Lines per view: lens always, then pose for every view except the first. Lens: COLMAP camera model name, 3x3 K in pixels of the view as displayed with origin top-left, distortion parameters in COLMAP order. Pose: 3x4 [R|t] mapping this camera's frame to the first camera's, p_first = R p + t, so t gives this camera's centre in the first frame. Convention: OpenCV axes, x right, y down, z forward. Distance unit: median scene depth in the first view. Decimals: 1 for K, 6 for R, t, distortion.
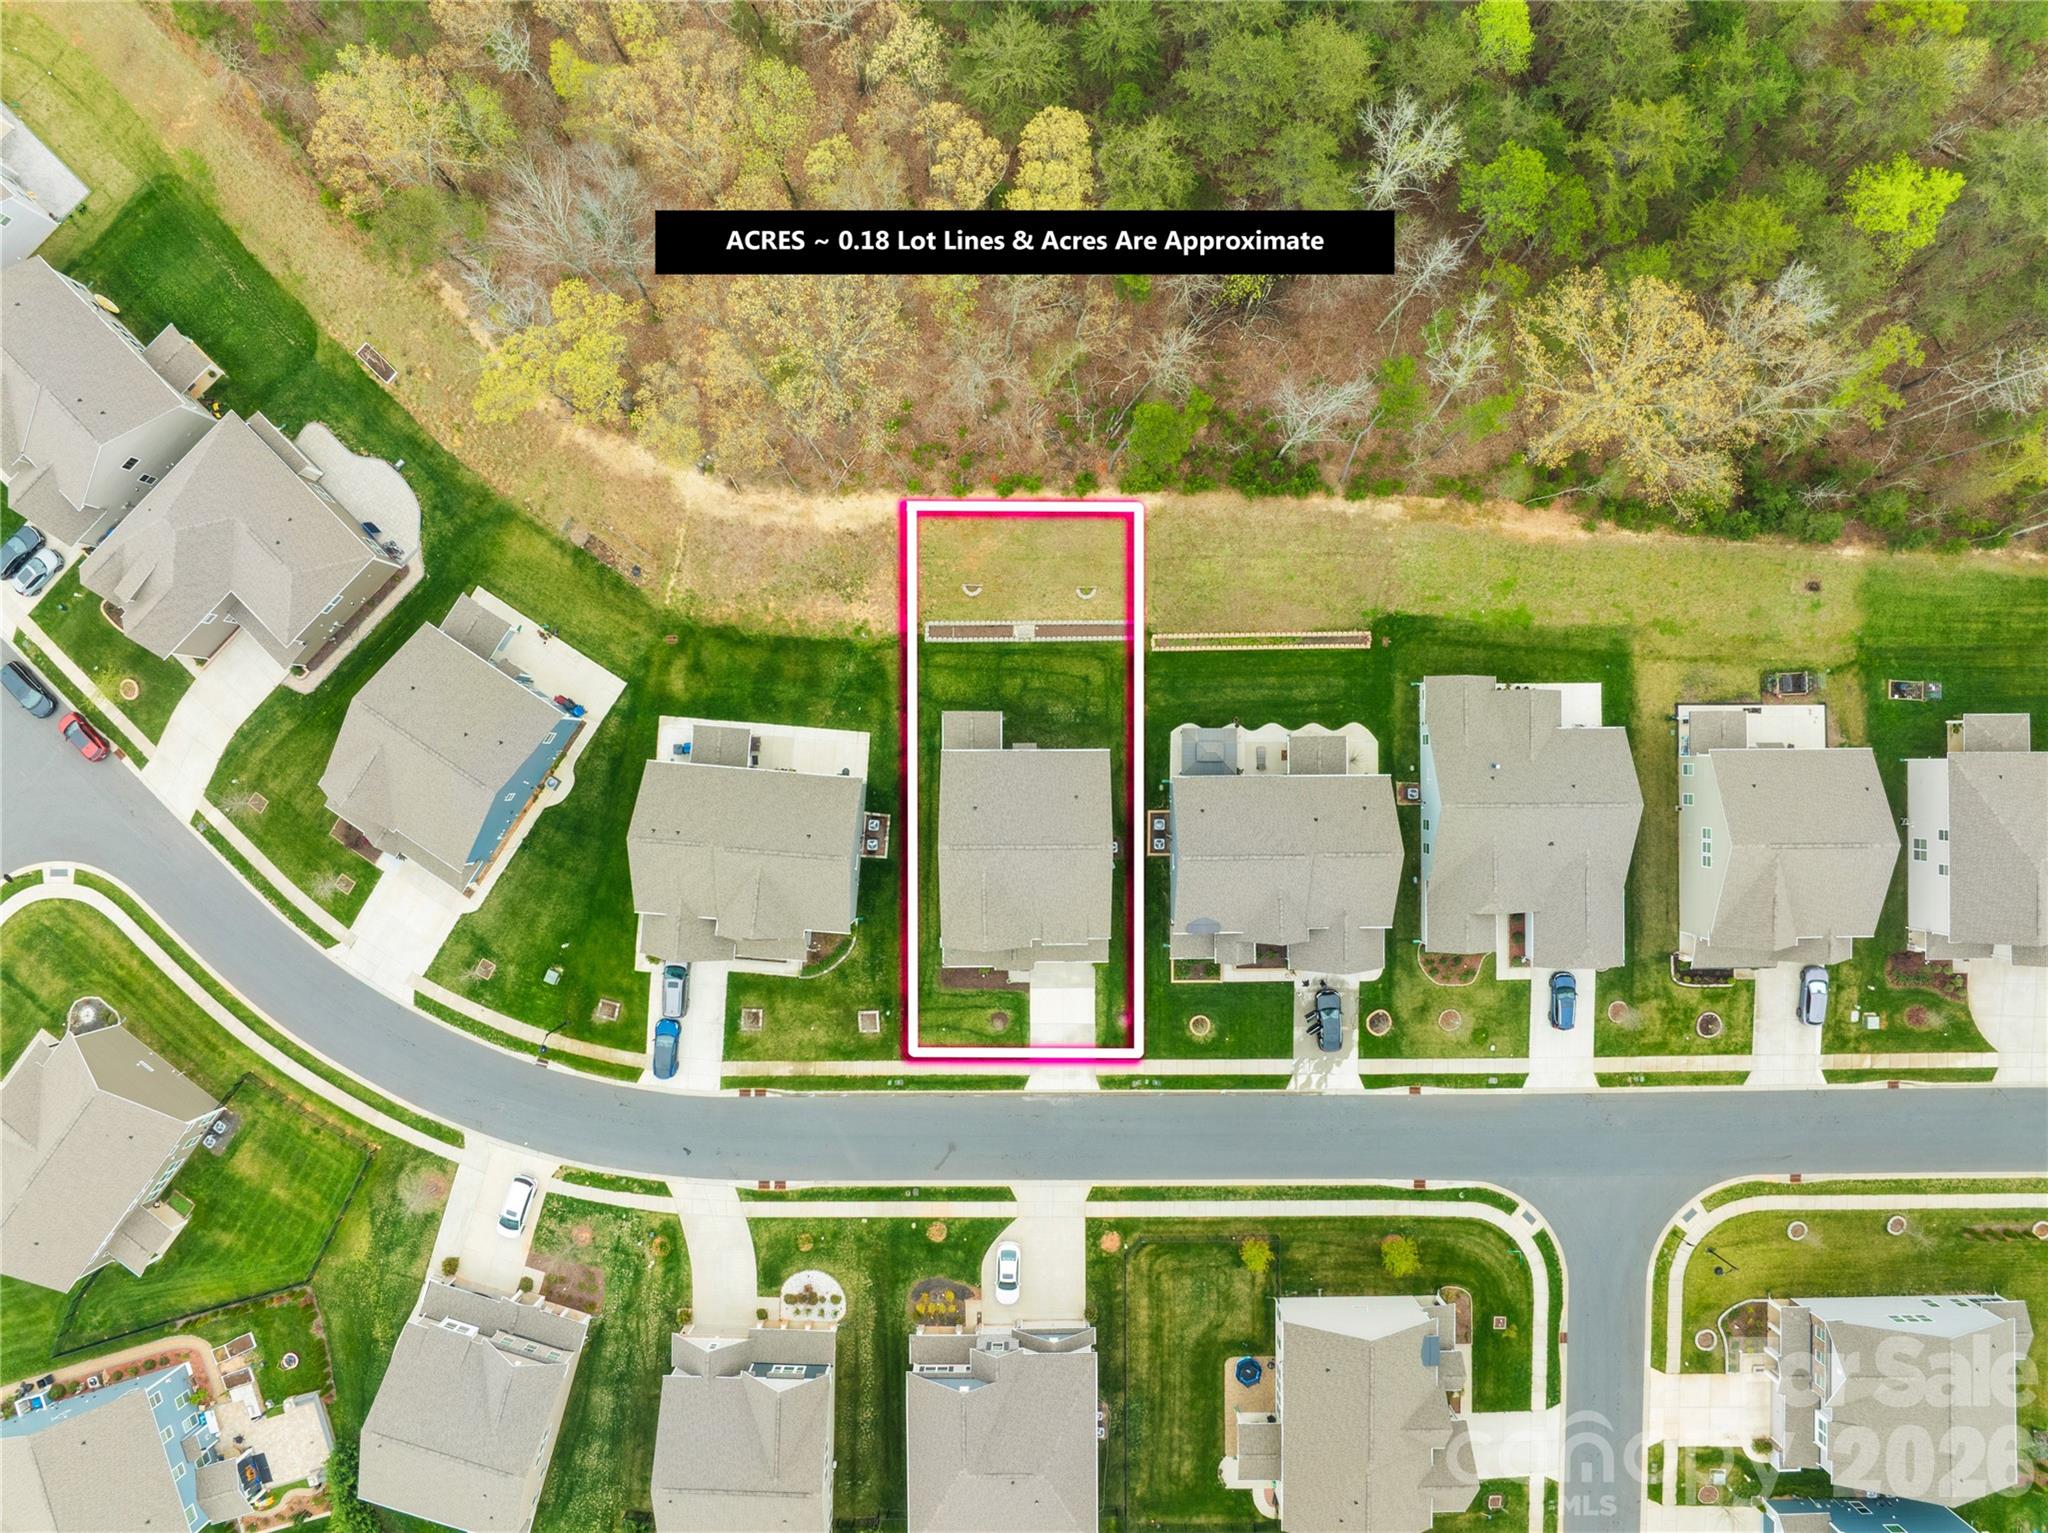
lens RADIAL K [[1433.7, 0, 1024.0], [0, 1433.7, 766.5], [0, 0, 1]] dist [-0.041175, 0.000410]
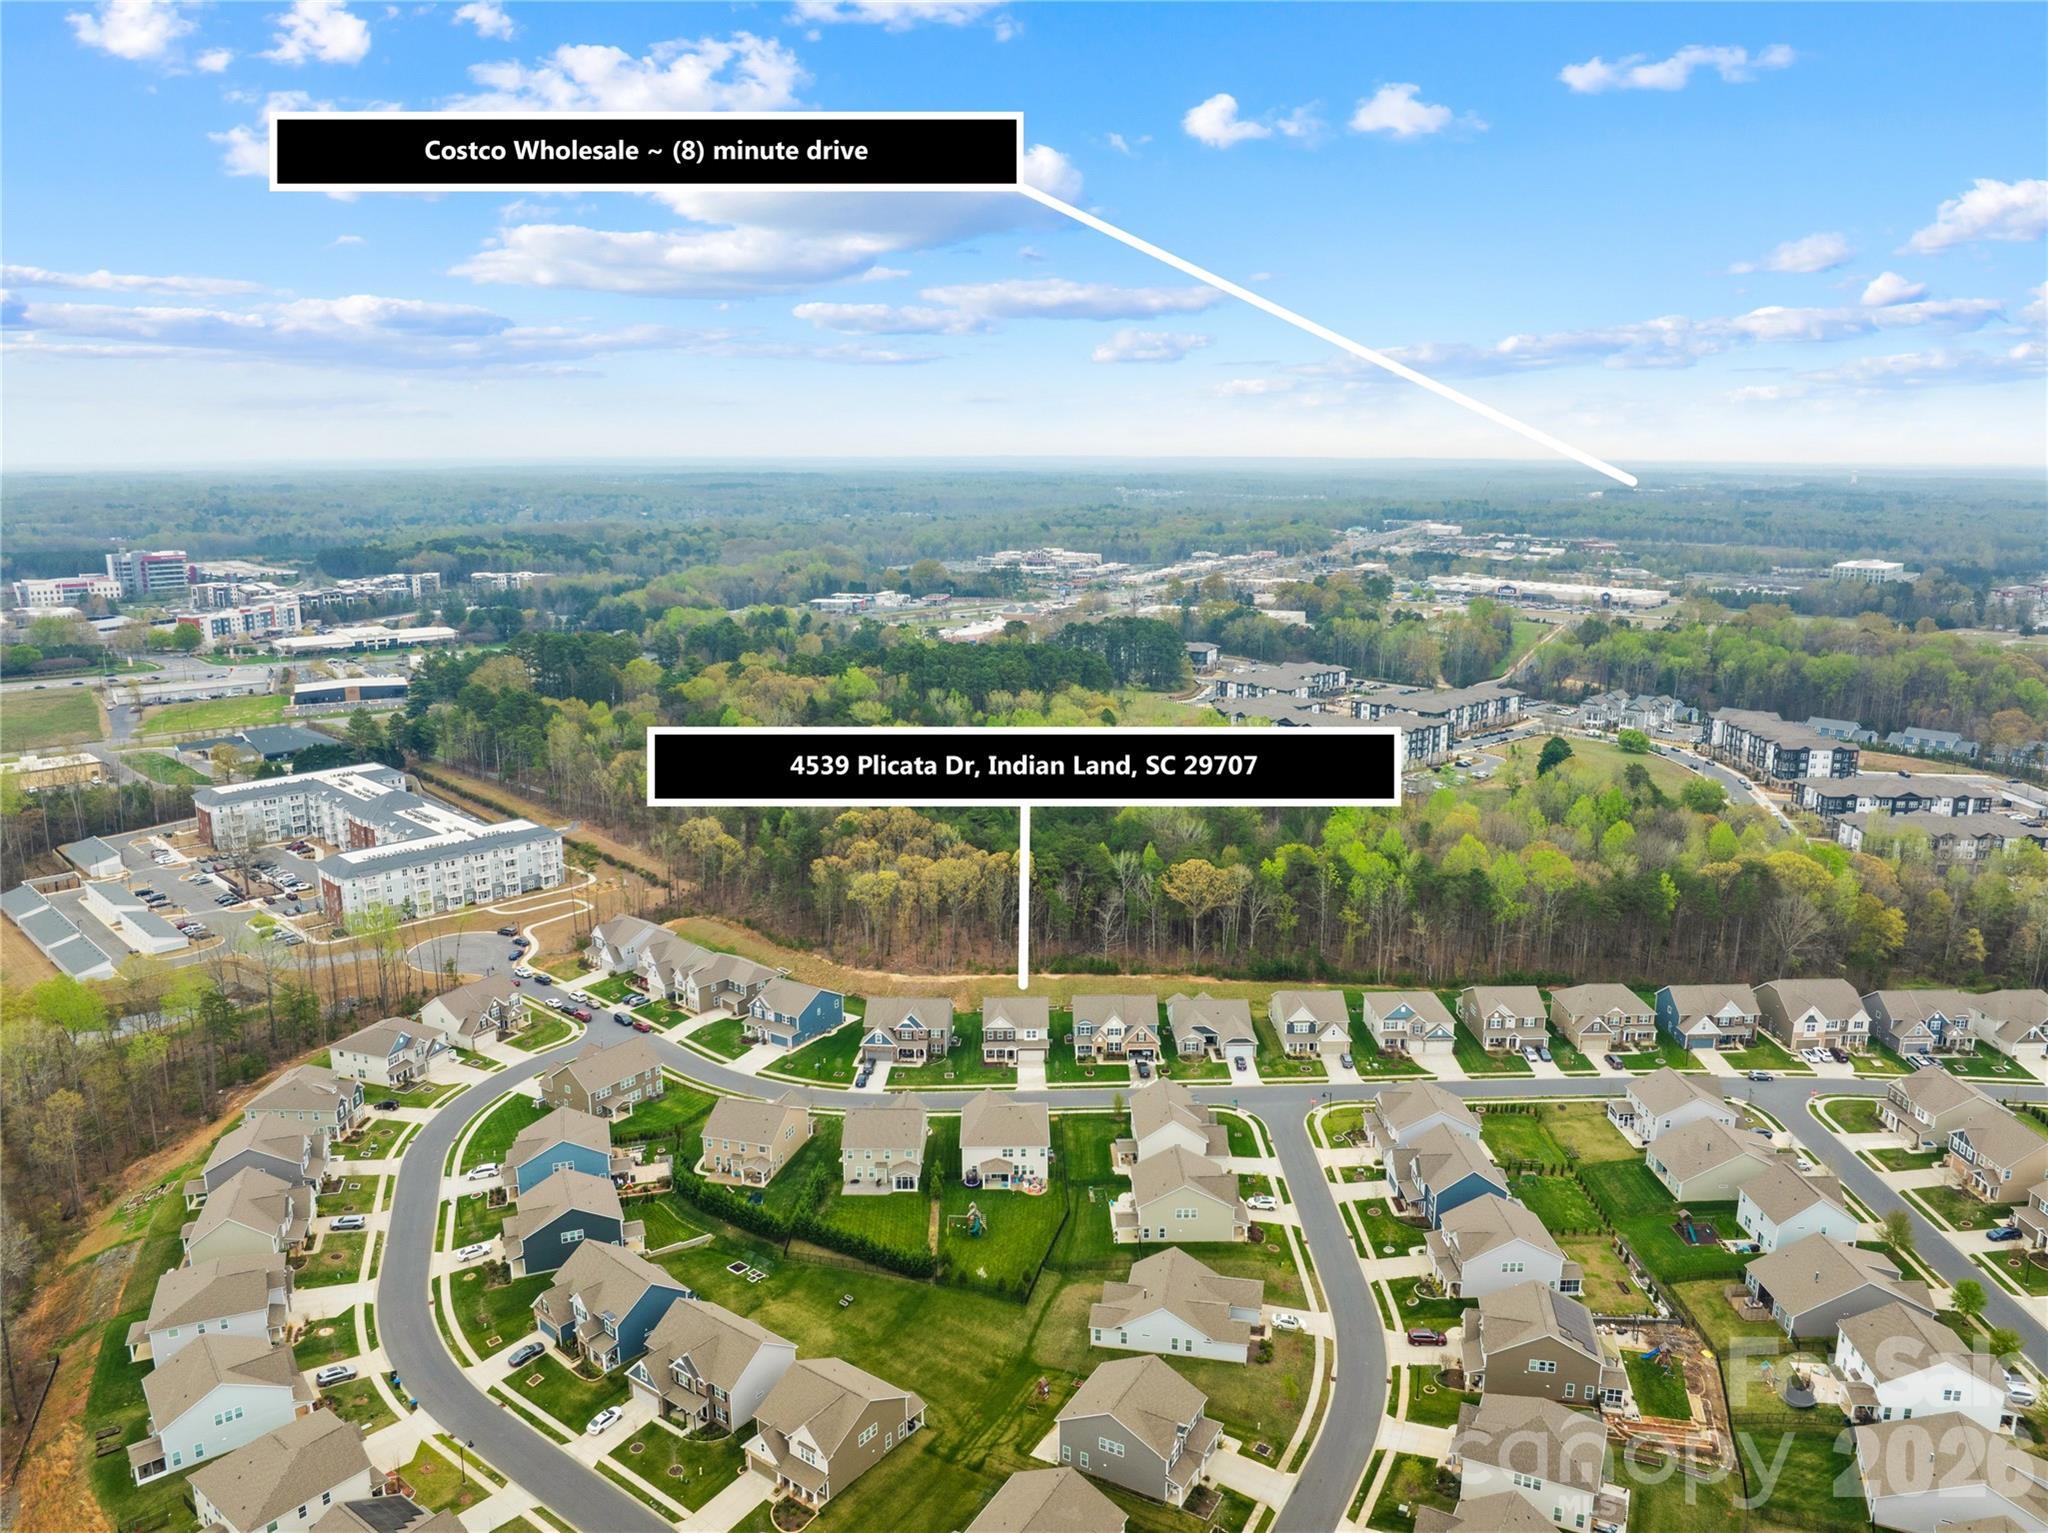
lens RADIAL K [[1433.7, 0, 1024.0], [0, 1433.7, 766.5], [0, 0, 1]] dist [-0.041175, 0.000410]
pose [[0.999983, -0.001055, 0.005664, 0.001521], [0.005756, 0.223707, -0.974639, 2.363565], [-0.000239, 0.974656, 0.223709, -0.021923]]
